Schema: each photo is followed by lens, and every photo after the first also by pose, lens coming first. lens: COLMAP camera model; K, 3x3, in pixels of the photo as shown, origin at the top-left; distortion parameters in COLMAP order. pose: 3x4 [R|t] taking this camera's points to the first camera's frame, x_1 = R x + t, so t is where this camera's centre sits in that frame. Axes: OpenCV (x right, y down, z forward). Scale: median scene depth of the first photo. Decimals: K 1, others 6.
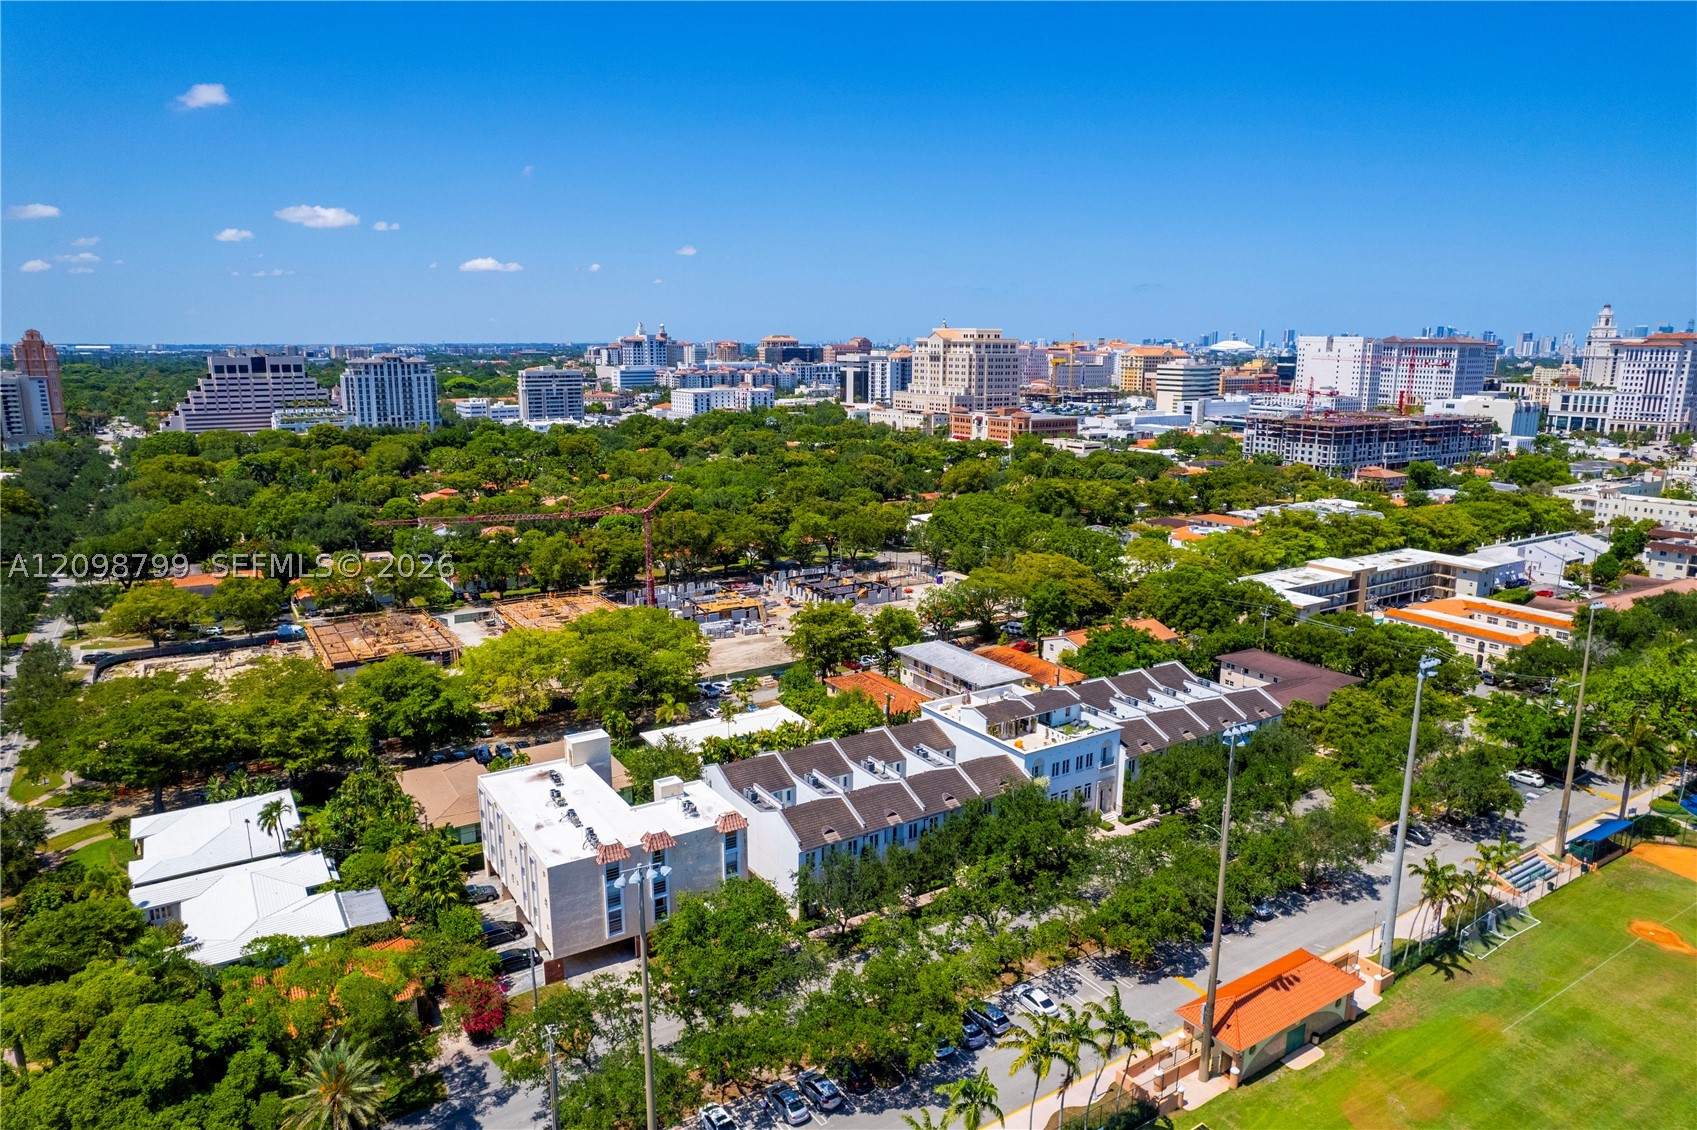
lens RADIAL K [[1088.3, 0, 857.1], [0, 1088.3, 559.4], [0, 0, 1]] dist [-0.077733, 0.071472]
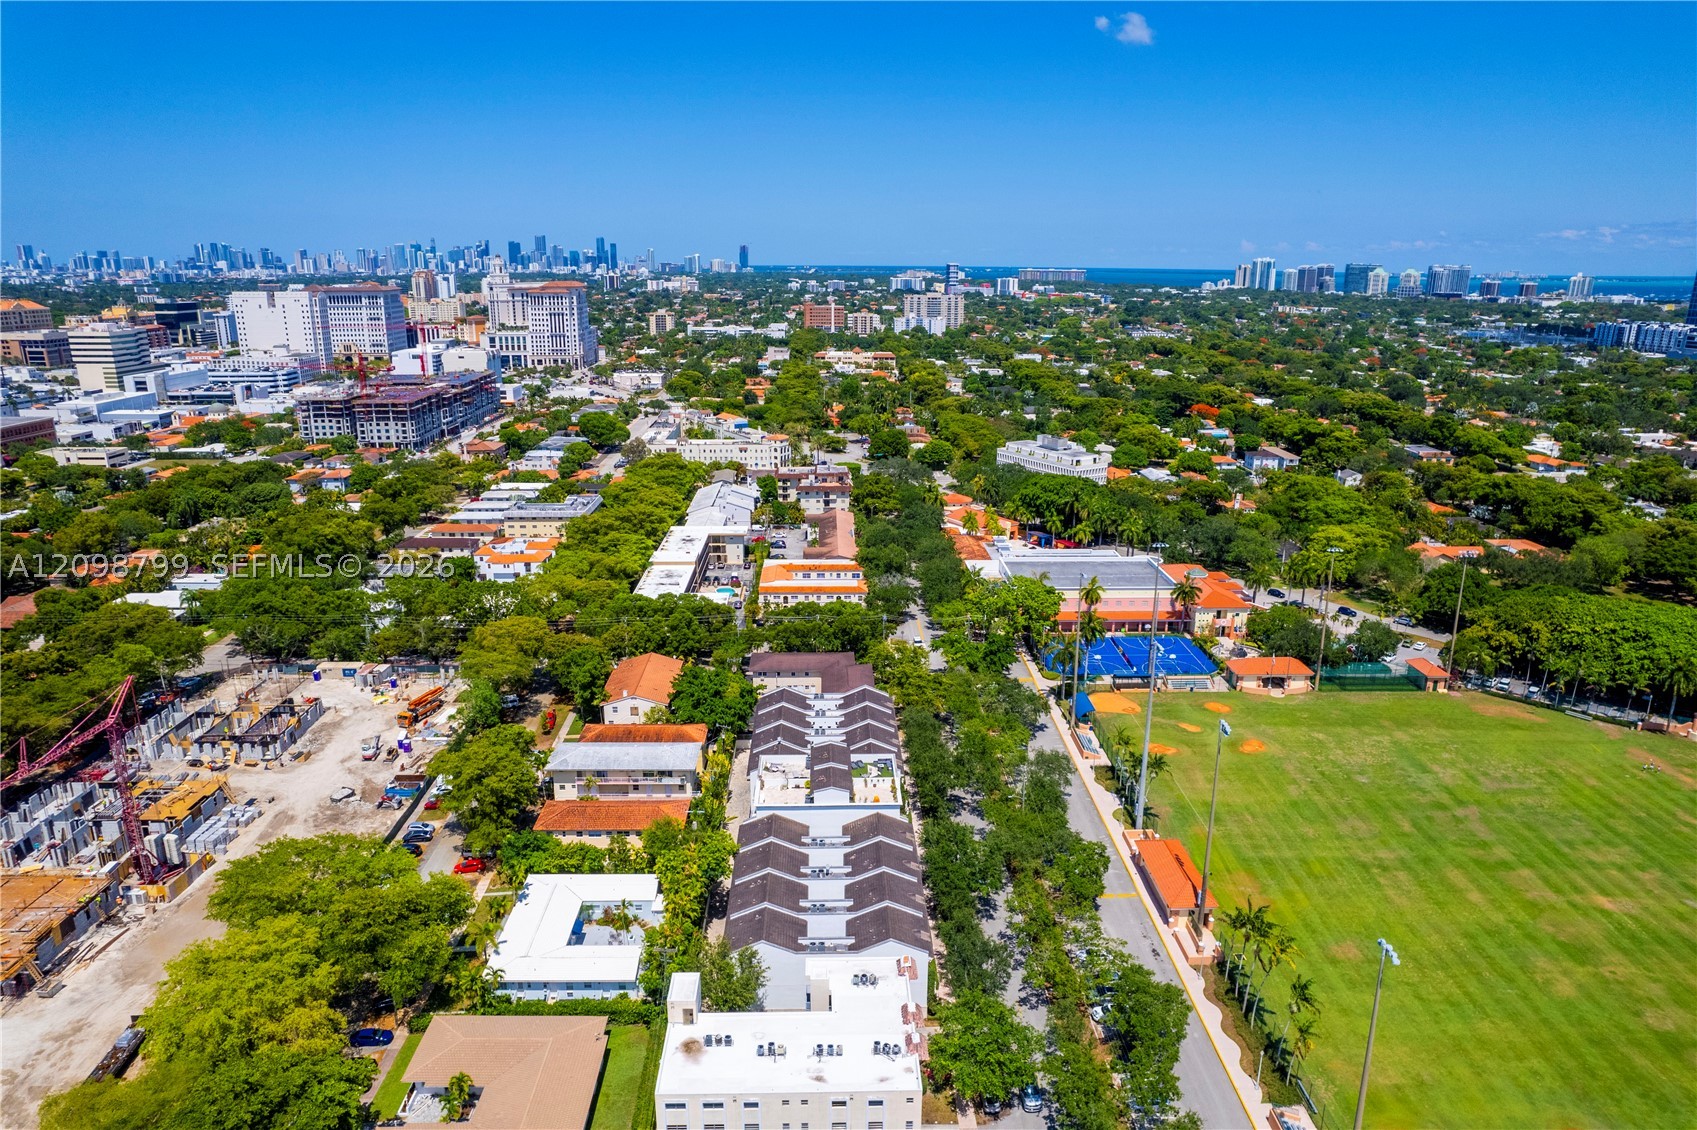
lens RADIAL K [[1088.3, 0, 857.1], [0, 1088.3, 559.4], [0, 0, 1]] dist [-0.077733, 0.071472]
pose [[0.513866, -0.233897, 0.825369, -0.159834], [0.169104, 0.970854, 0.169843, -0.059746], [-0.841039, 0.052297, 0.538441, 0.072148]]
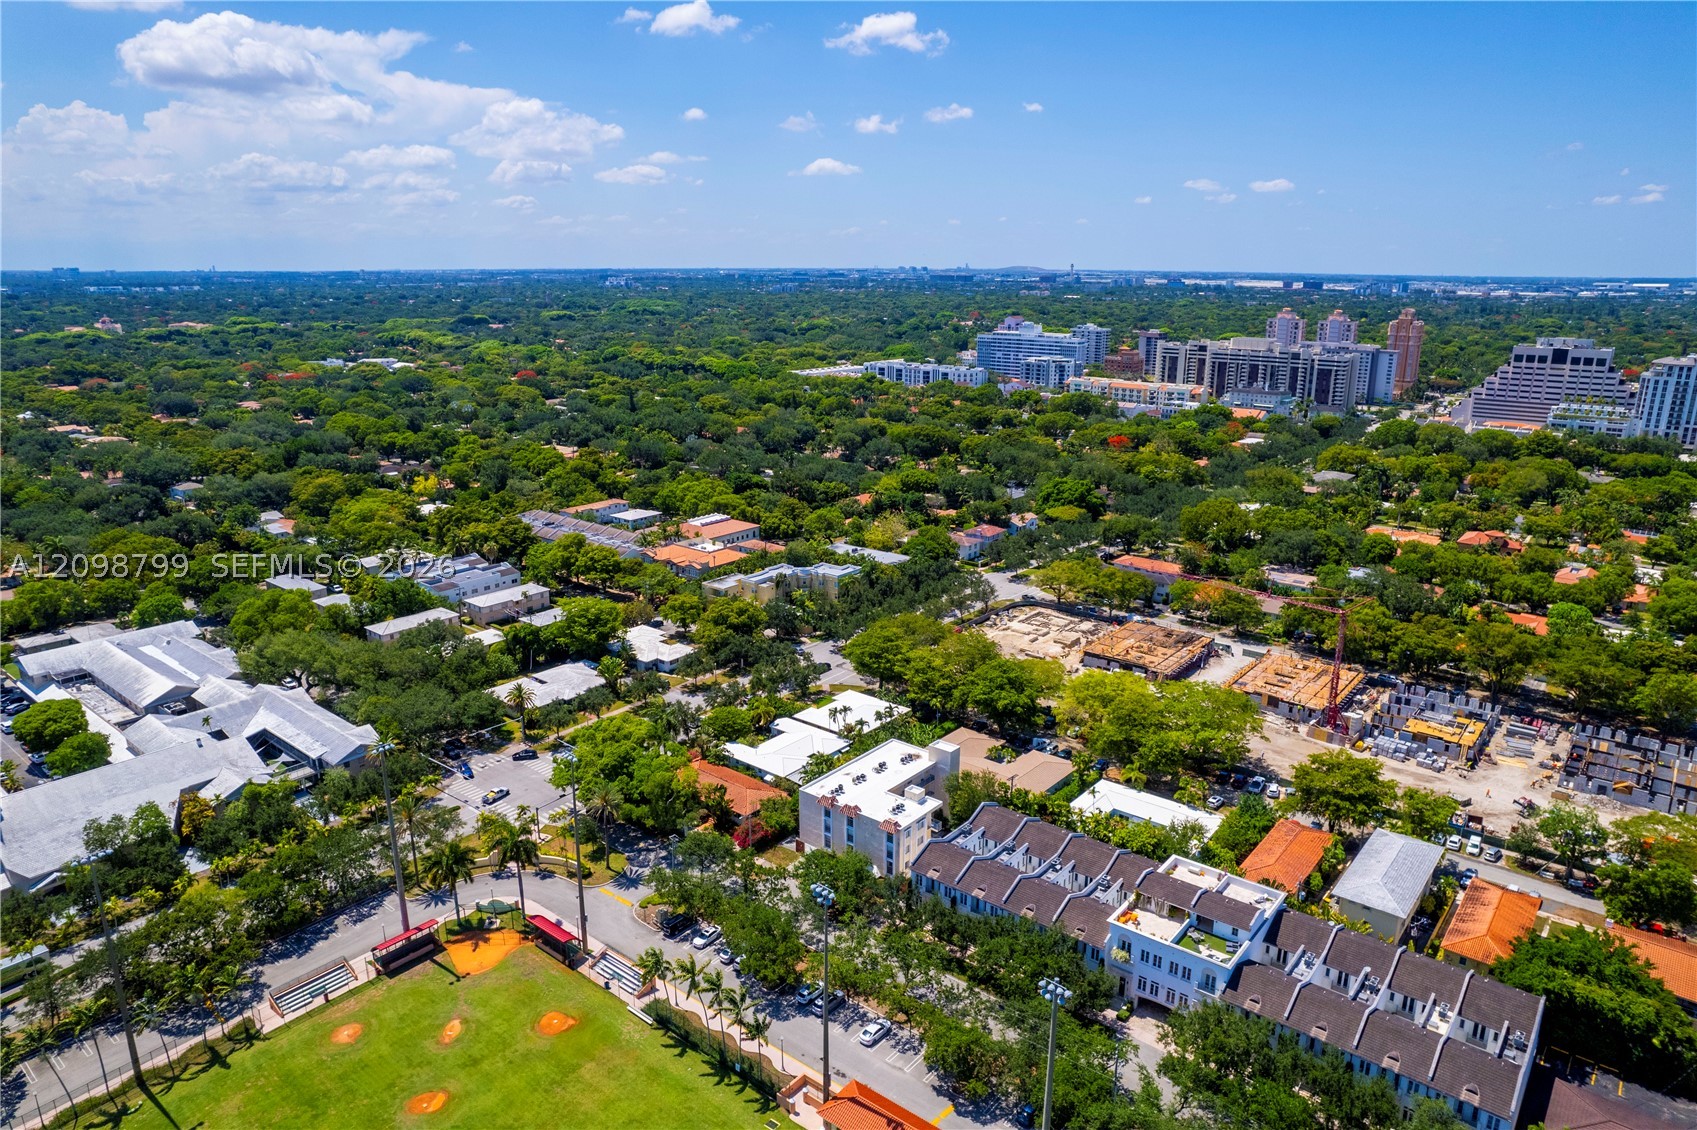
lens RADIAL K [[1088.3, 0, 857.1], [0, 1088.3, 559.4], [0, 0, 1]] dist [-0.077733, 0.071472]
pose [[0.311224, 0.246895, -0.917705, 0.195431], [-0.191049, 0.962203, 0.194075, -0.067166], [0.930935, 0.114926, 0.346630, 0.065291]]
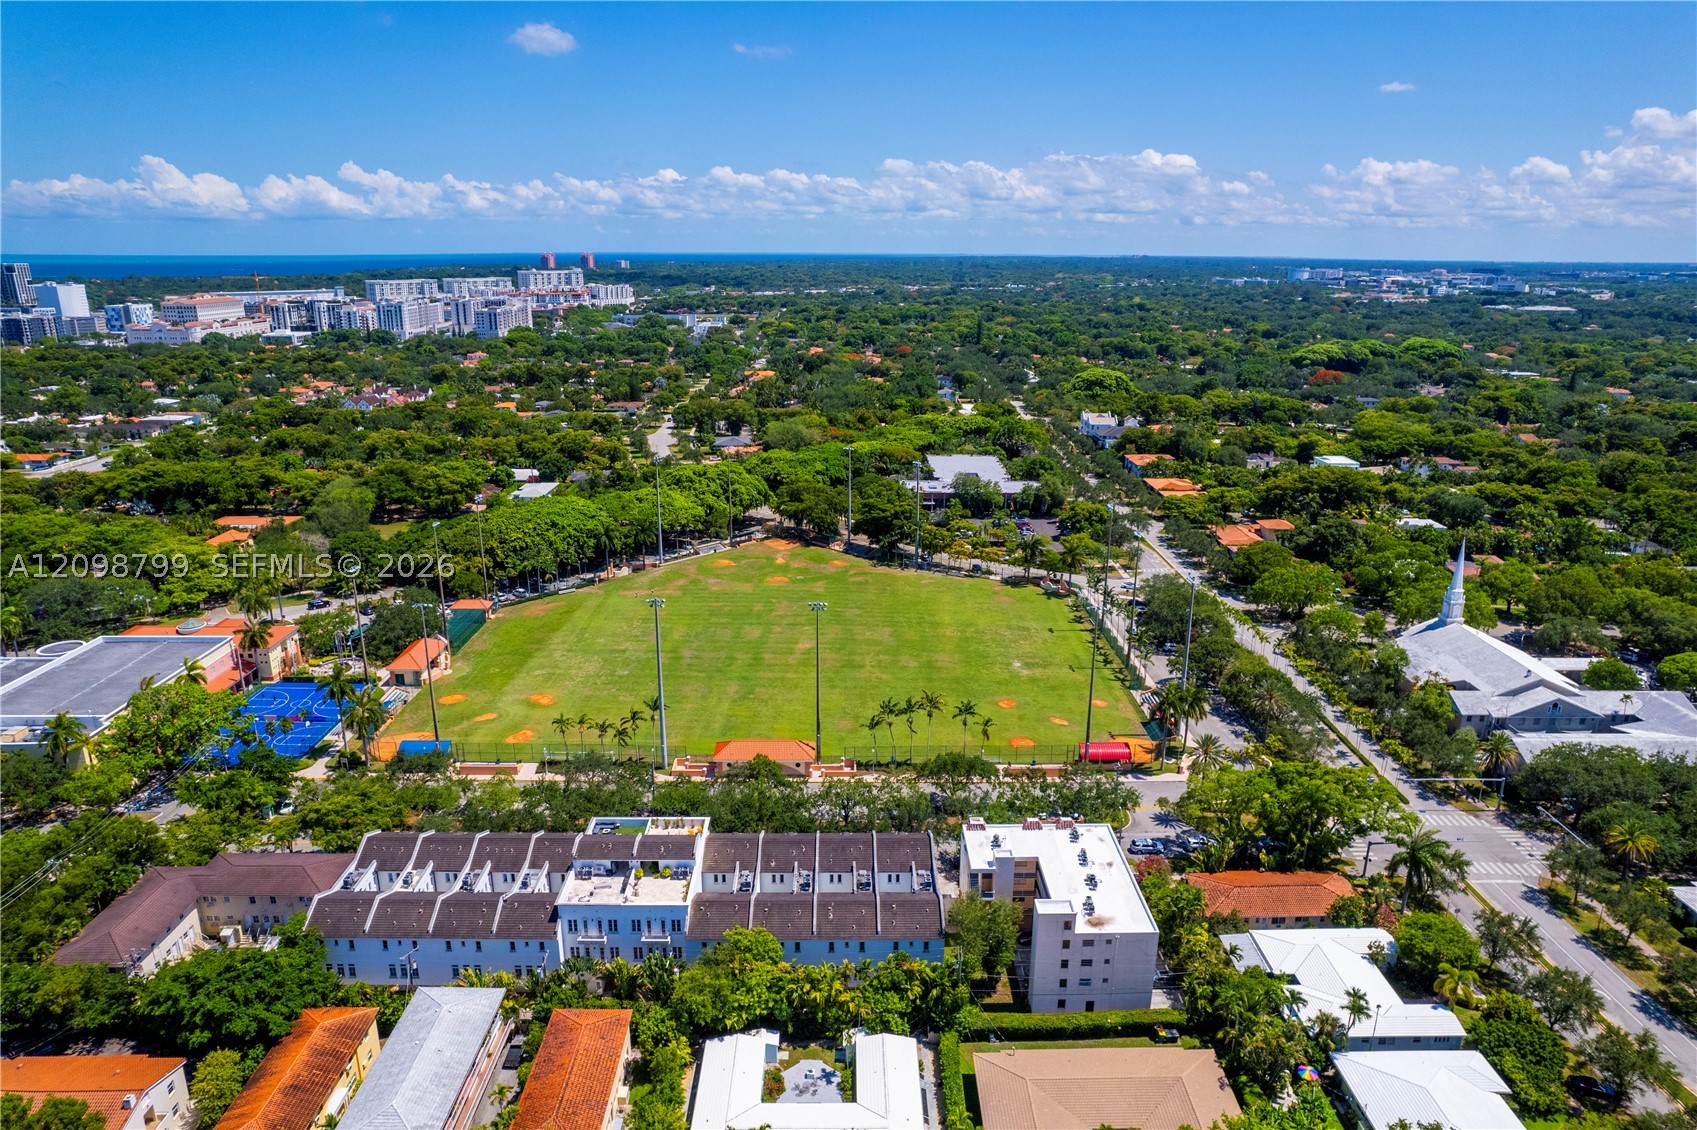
lens RADIAL K [[1088.3, 0, 857.1], [0, 1088.3, 559.4], [0, 0, 1]] dist [-0.077733, 0.071472]
pose [[-0.848897, -0.156582, 0.504832, -0.106408], [0.095470, 0.893980, 0.437819, -0.114294], [-0.519864, 0.419860, -0.743948, 0.330022]]
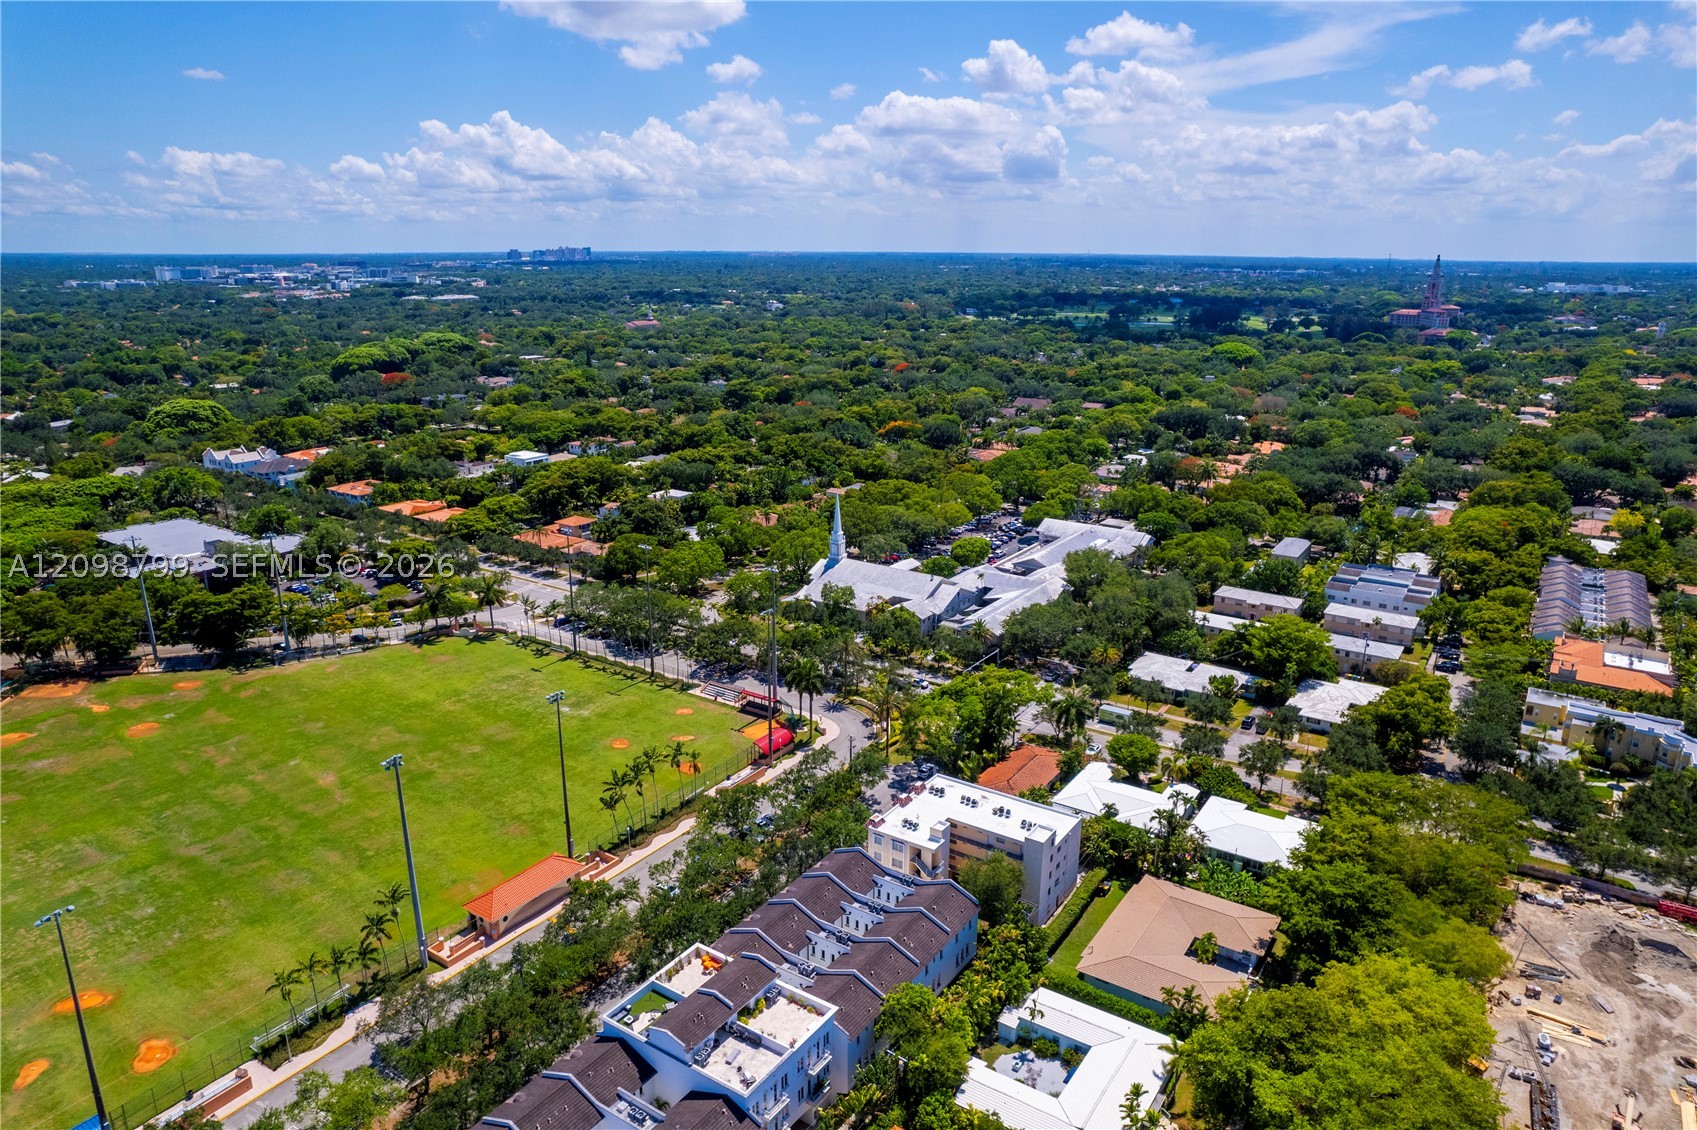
lens RADIAL K [[1088.3, 0, 857.1], [0, 1088.3, 559.4], [0, 0, 1]] dist [-0.077733, 0.071472]
pose [[-0.915769, 0.101043, -0.388791, 0.074836], [-0.090909, 0.890609, 0.445590, -0.123561], [0.391284, 0.443402, -0.806406, 0.340231]]
